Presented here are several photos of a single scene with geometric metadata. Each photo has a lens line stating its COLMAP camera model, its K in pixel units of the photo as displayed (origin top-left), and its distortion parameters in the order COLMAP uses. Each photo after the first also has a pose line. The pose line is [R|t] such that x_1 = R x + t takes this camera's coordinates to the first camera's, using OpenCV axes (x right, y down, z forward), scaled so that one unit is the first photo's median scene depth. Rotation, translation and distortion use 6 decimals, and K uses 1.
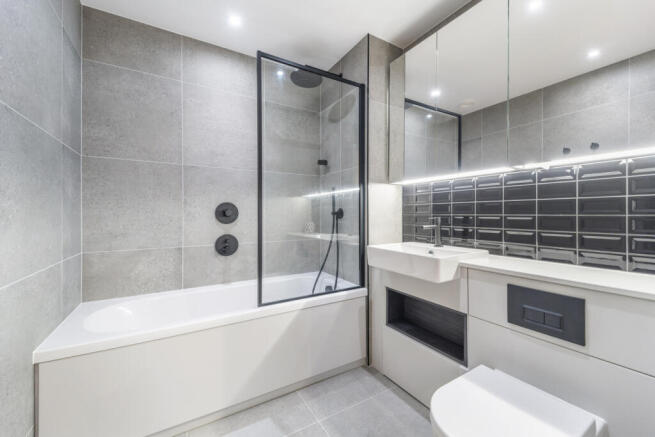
lens RADIAL K [[248.7, 0, 328.3], [0, 248.7, 213.9], [0, 0, 1]] dist [-0.000588, -0.000096]
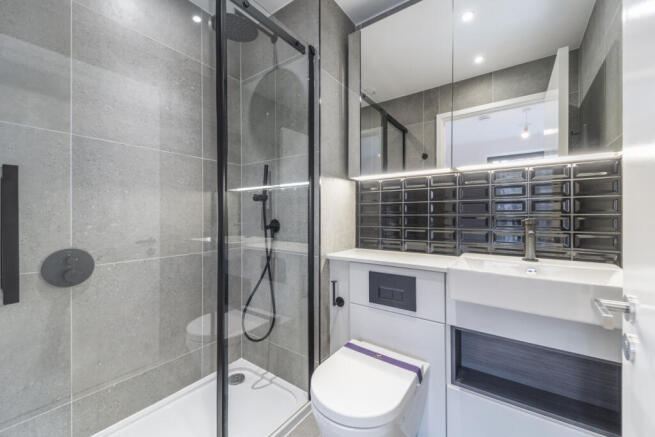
lens RADIAL K [[248.7, 0, 328.3], [0, 248.7, 213.9], [0, 0, 1]] dist [-0.000588, -0.000096]
pose [[0.899293, -0.007102, 0.437289, -0.160932], [0.009393, 0.999951, -0.003076, -0.001080], [-0.437246, 0.006874, 0.899316, 0.278079]]
